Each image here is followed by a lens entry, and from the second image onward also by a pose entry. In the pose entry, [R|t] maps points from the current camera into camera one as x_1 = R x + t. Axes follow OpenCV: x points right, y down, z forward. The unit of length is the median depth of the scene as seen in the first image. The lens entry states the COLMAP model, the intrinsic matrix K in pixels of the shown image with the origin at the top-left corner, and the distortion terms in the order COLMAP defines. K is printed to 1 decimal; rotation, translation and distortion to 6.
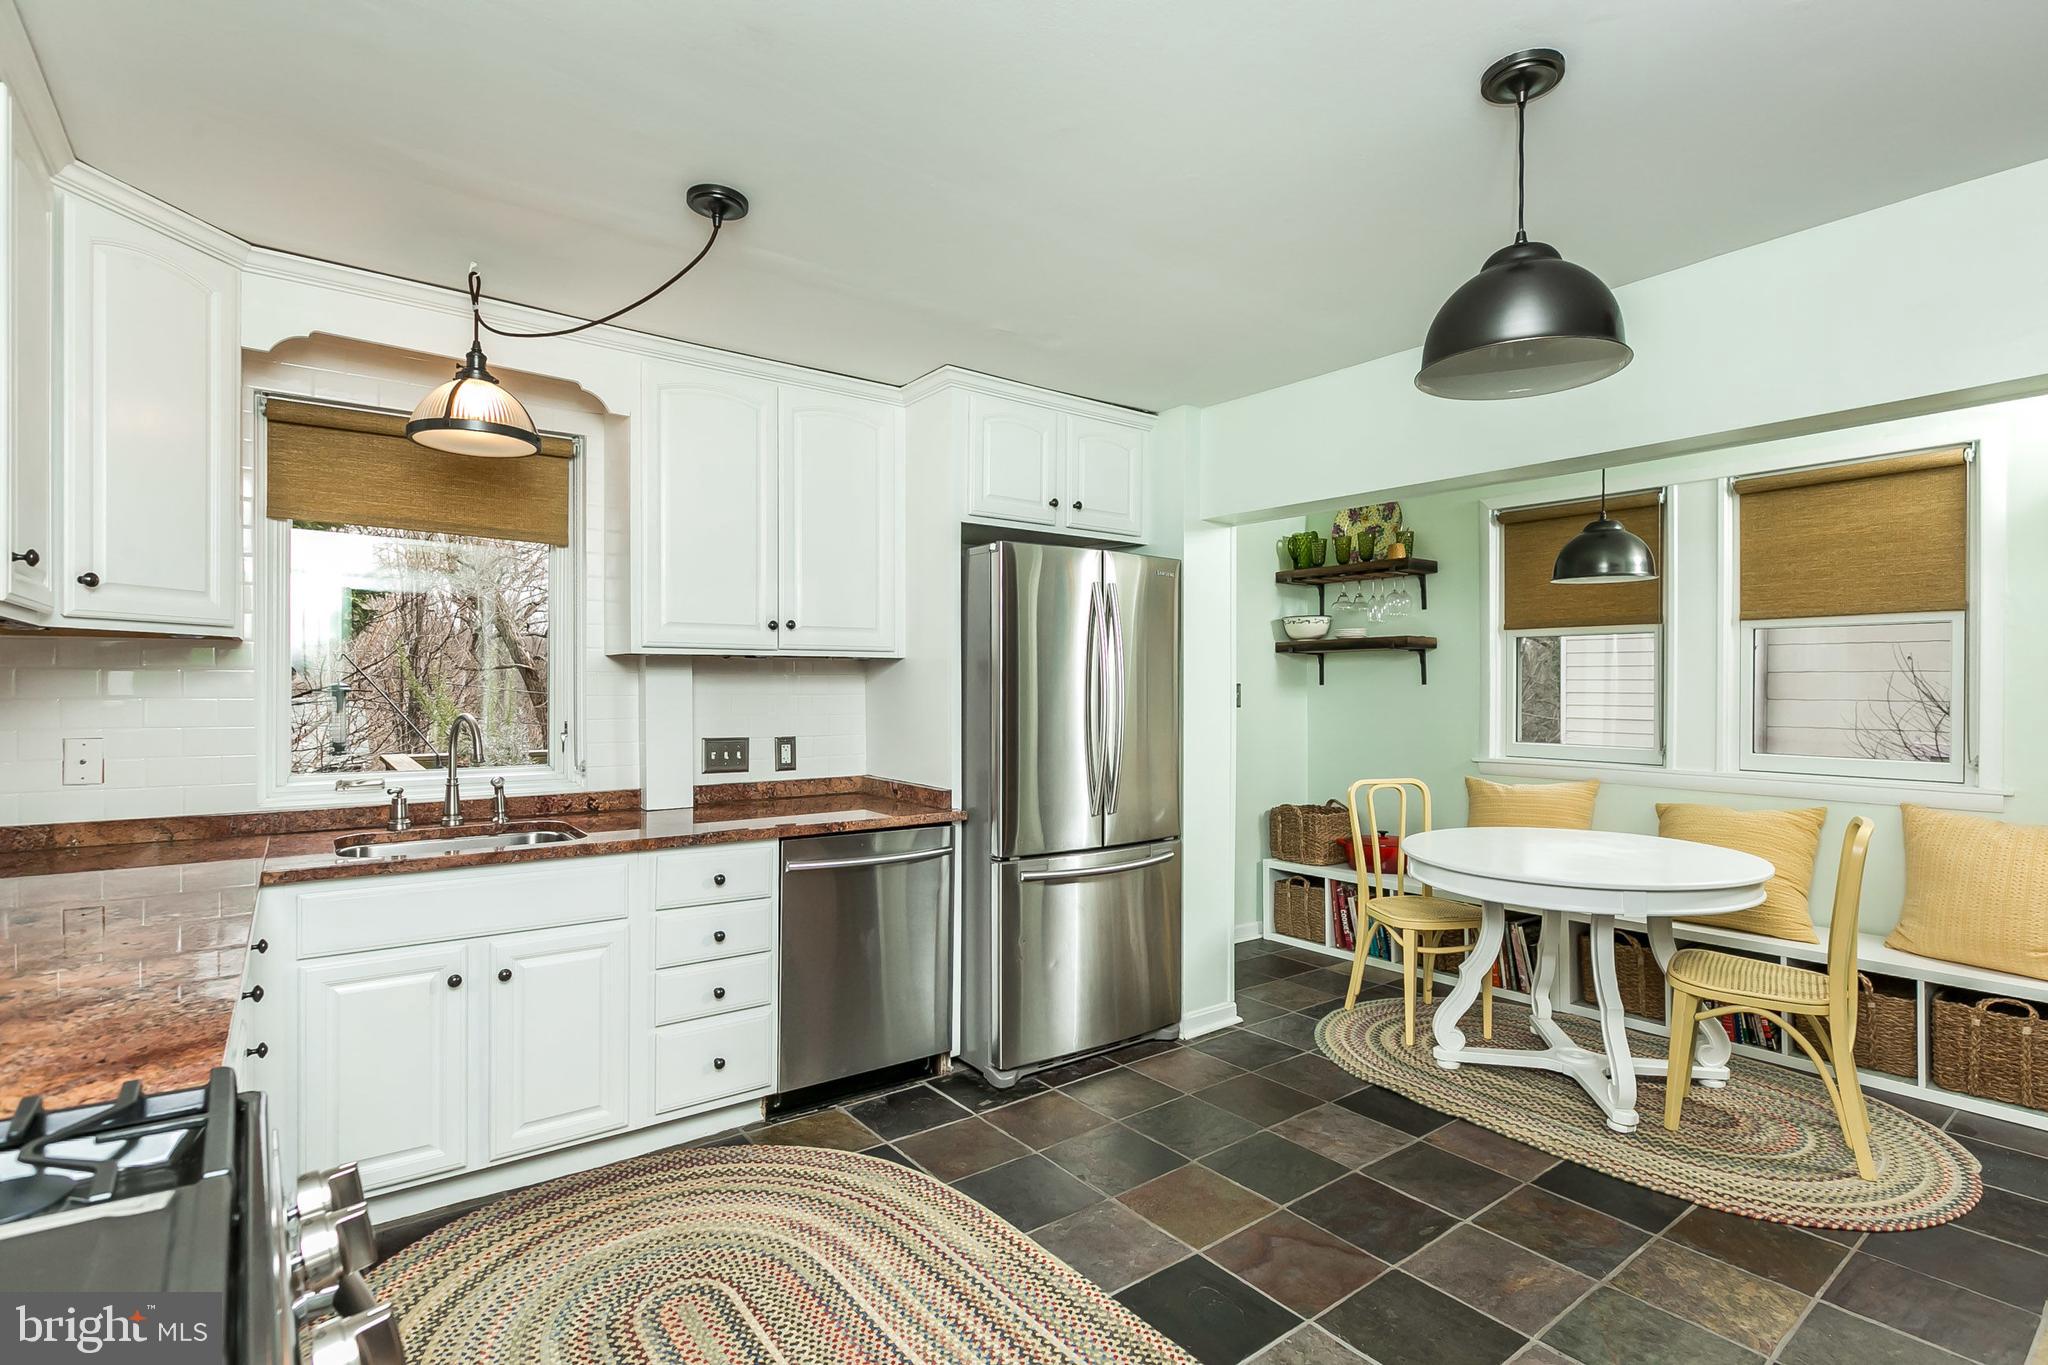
lens RADIAL K [[962.2, 0, 1019.1], [0, 962.2, 690.6], [0, 0, 1]] dist [-0.005512, -0.000193]
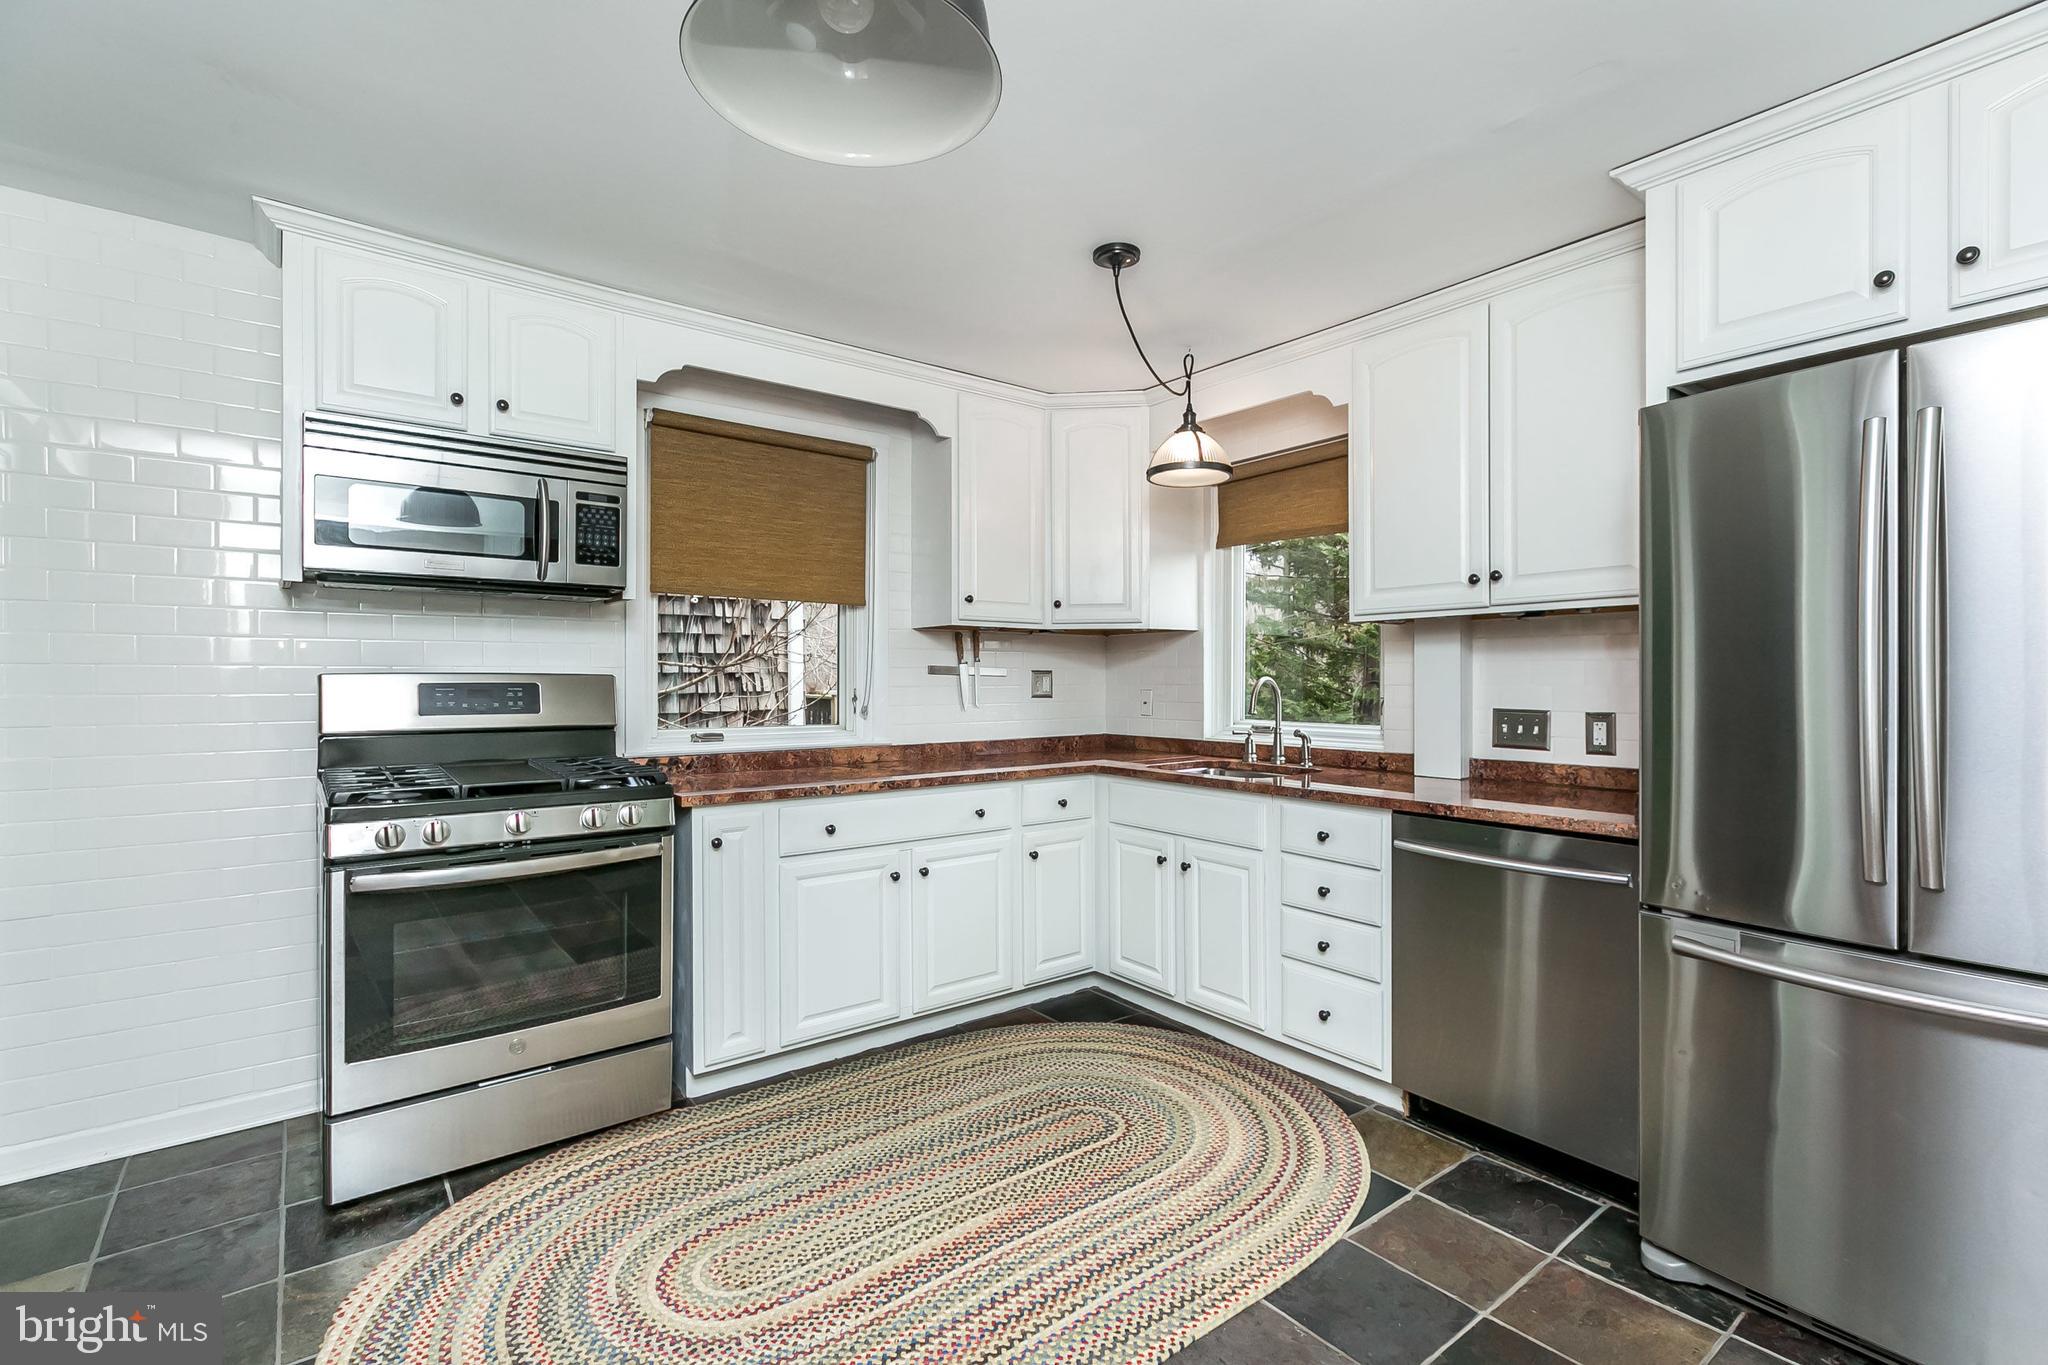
lens RADIAL K [[927.6, 0, 1032.2], [0, 927.6, 677.7], [0, 0, 1]] dist [0.000893, 0.000246]
pose [[0.015079, -0.004756, -0.999875, 0.597035], [-0.004256, 0.999979, -0.004821, 0.028394], [0.999877, 0.004329, 0.015058, 0.589142]]
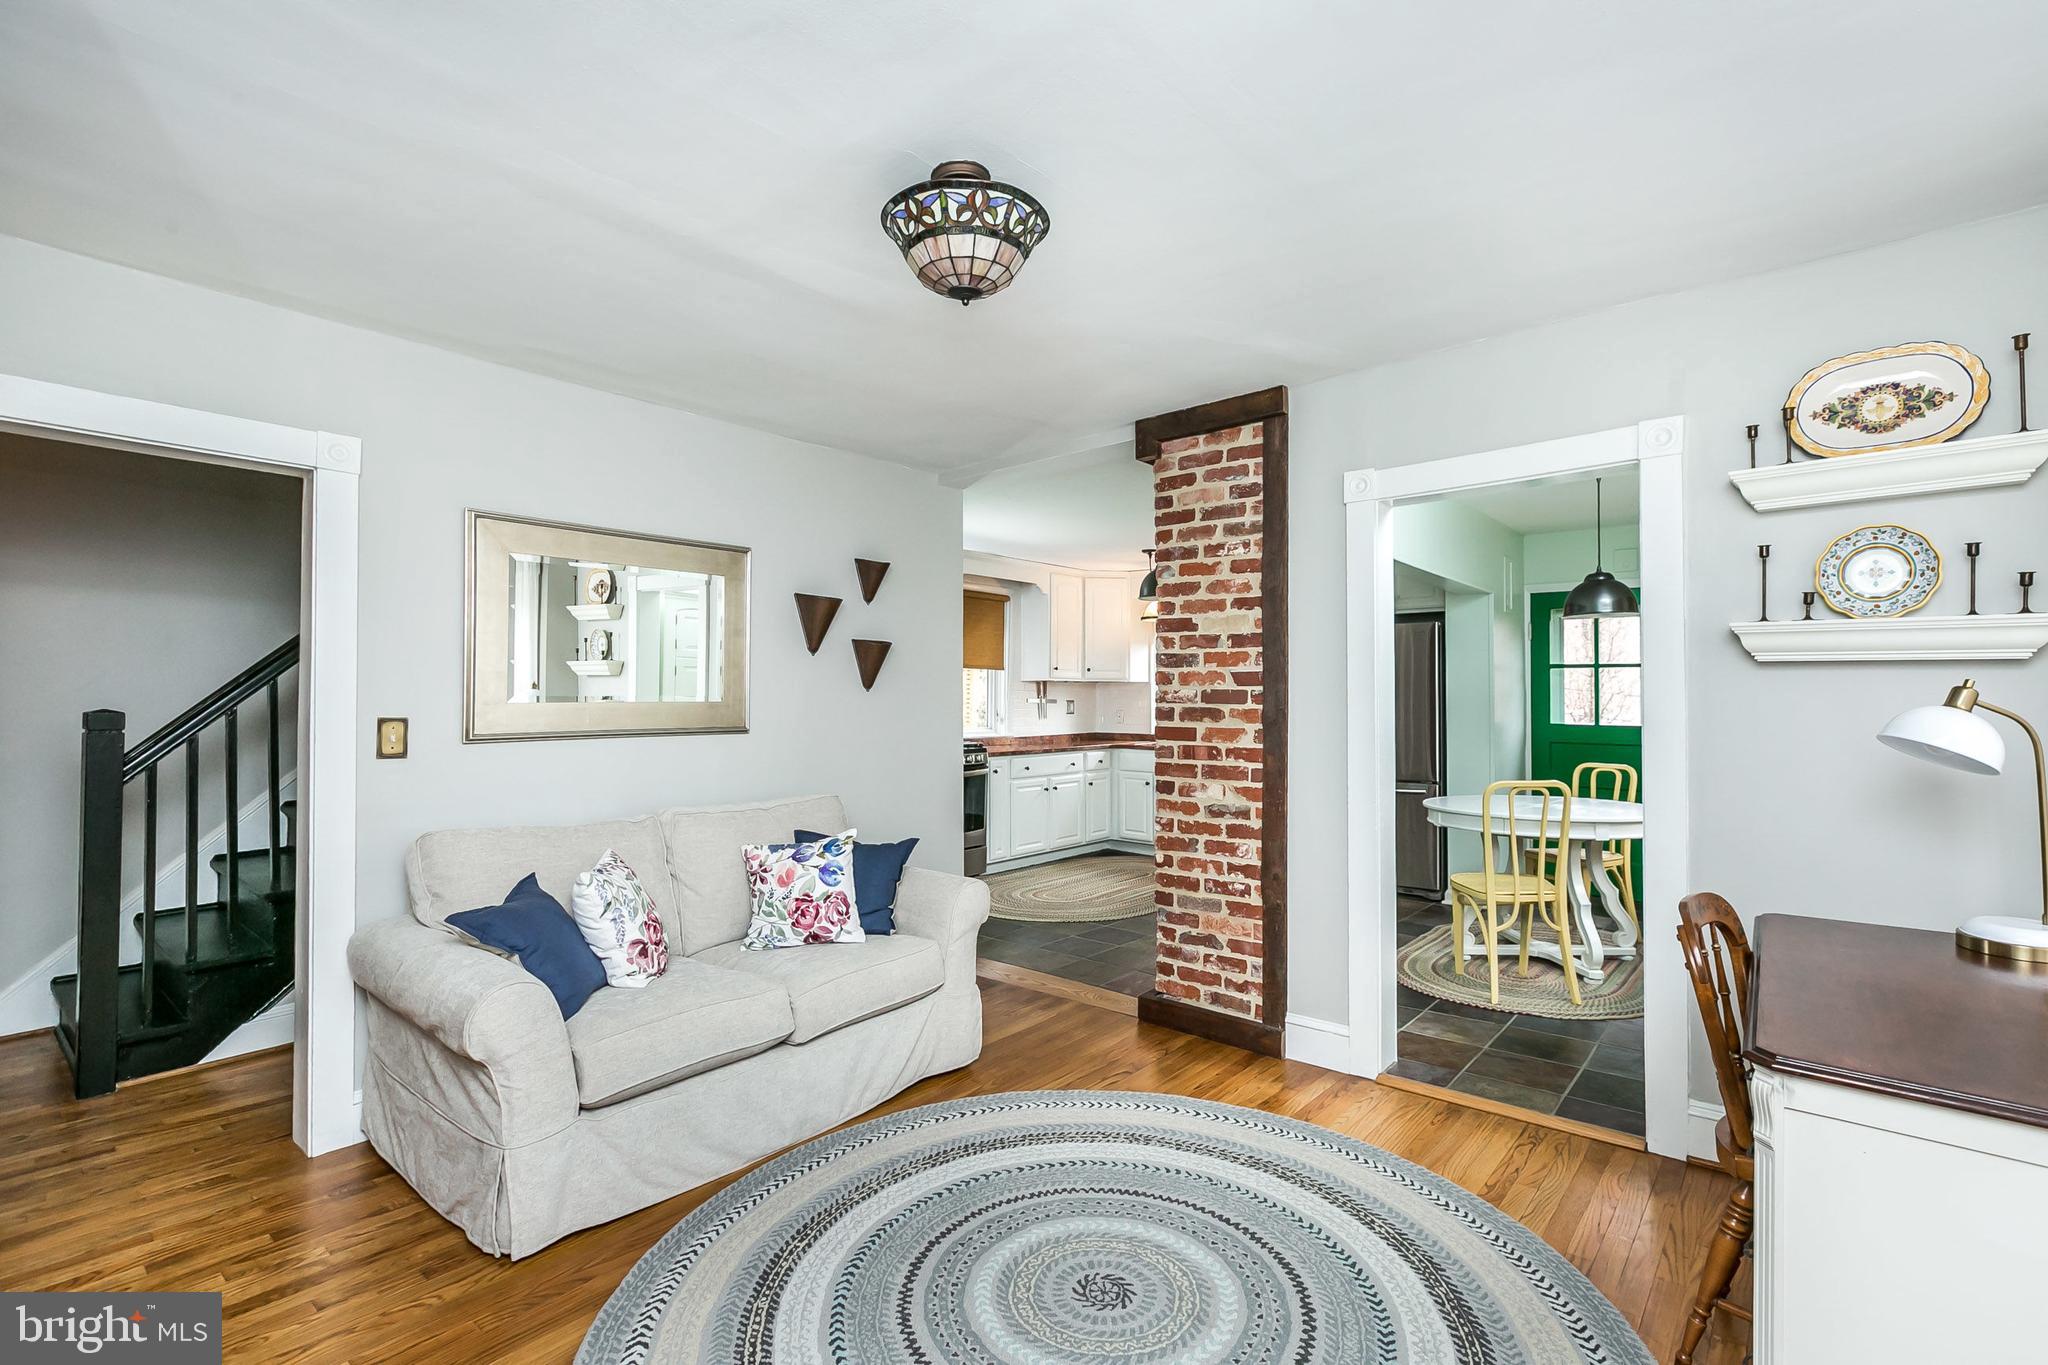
lens RADIAL K [[937.6, 0, 1024.0], [0, 937.6, 682.5], [0, 0, 1]] dist [-0.002664, -0.000090]
pose [[0.215342, -0.015722, -0.976412, 1.917941], [-0.006153, 0.999829, -0.017457, 0.006990], [0.976519, 0.009767, 0.215208, -0.097951]]
